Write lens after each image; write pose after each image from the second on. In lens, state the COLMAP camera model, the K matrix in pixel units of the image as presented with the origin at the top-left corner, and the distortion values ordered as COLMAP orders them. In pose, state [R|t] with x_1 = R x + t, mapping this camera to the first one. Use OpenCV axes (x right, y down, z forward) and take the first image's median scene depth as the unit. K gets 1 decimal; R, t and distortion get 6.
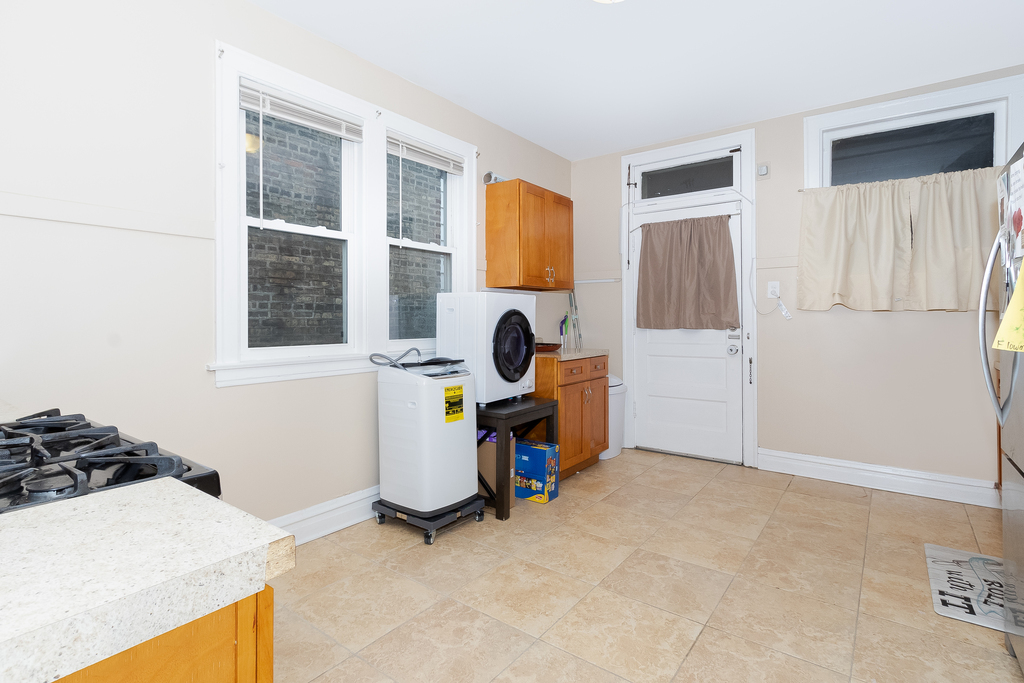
lens RADIAL K [[509.5, 0, 500.1], [0, 509.5, 320.4], [0, 0, 1]] dist [-0.003933, -0.000310]
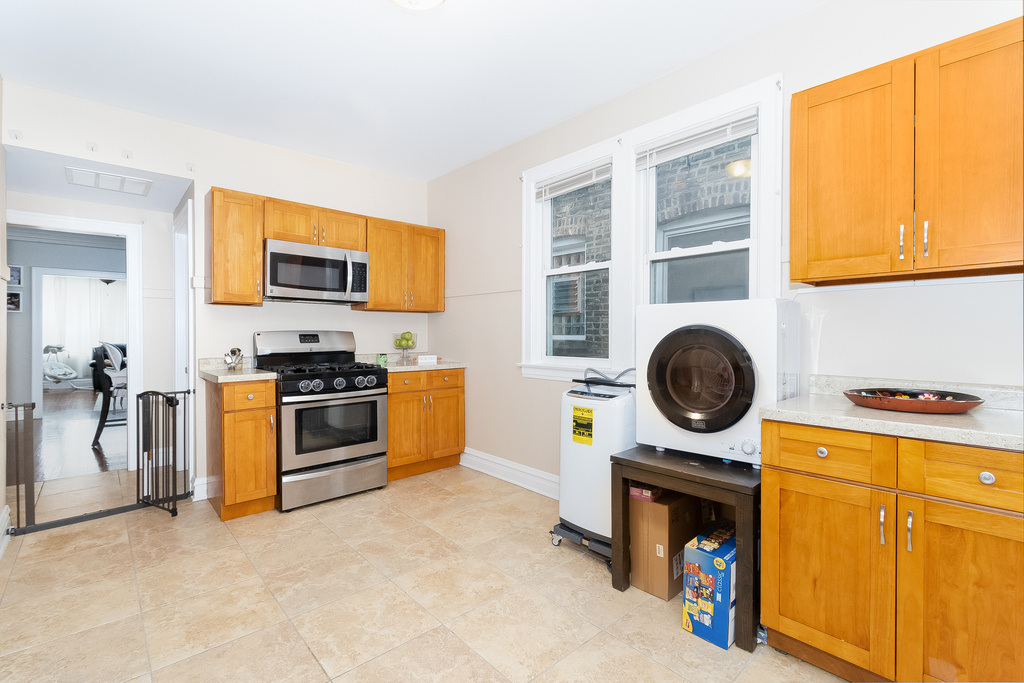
lens RADIAL K [[471.1, 0, 511.8], [0, 471.1, 337.8], [0, 0, 1]] dist [0.000428, -0.000905]
pose [[-0.194775, 0.010324, -0.980794, 0.819698], [-0.001123, 0.999942, 0.010749, -0.012884], [0.980847, 0.003195, -0.194752, 1.048287]]
